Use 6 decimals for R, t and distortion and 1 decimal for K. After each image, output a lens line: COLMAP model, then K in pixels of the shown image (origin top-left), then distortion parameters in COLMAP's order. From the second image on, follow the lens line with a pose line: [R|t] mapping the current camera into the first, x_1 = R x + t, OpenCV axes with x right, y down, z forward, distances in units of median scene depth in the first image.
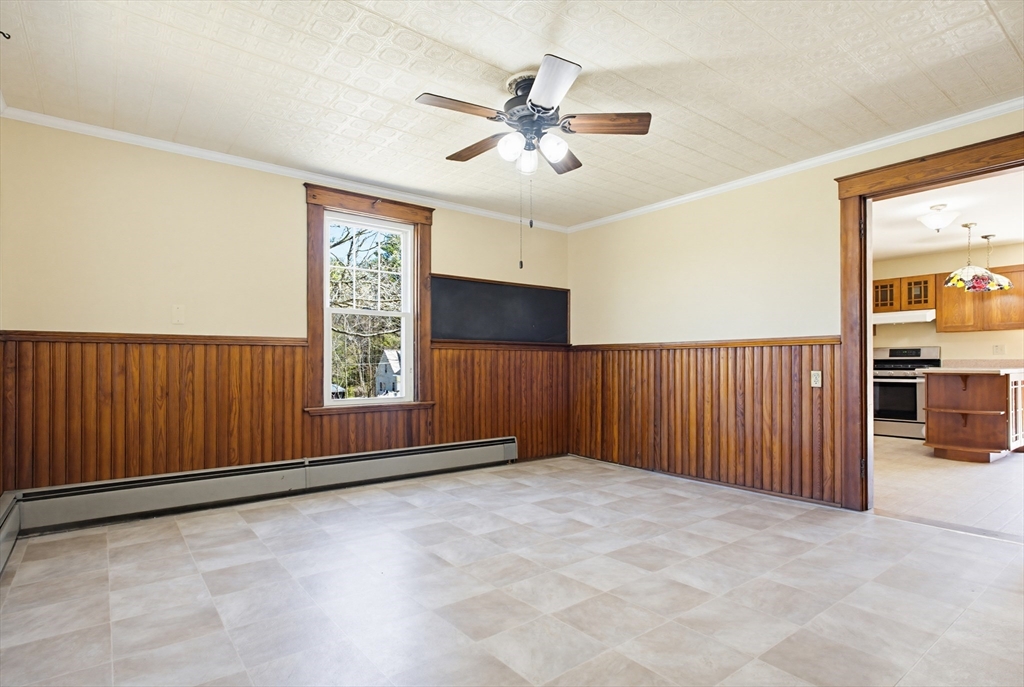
lens RADIAL K [[529.4, 0, 520.0], [0, 529.4, 359.3], [0, 0, 1]] dist [-0.005488, 0.017577]
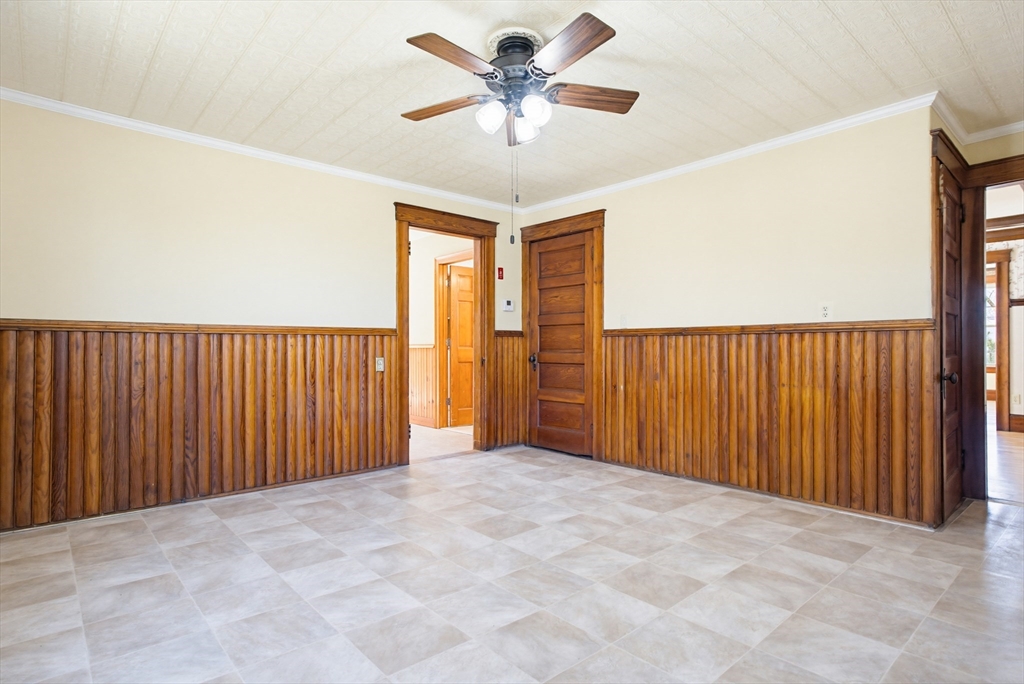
lens RADIAL K [[537.5, 0, 512.0], [0, 537.5, 342.0], [0, 0, 1]] dist [-0.001781, 0.018614]
pose [[-0.045130, 0.013521, 0.998890, -0.600103], [-0.003175, 0.999901, -0.013678, 0.002739], [-0.998976, -0.003788, -0.045083, 0.701502]]
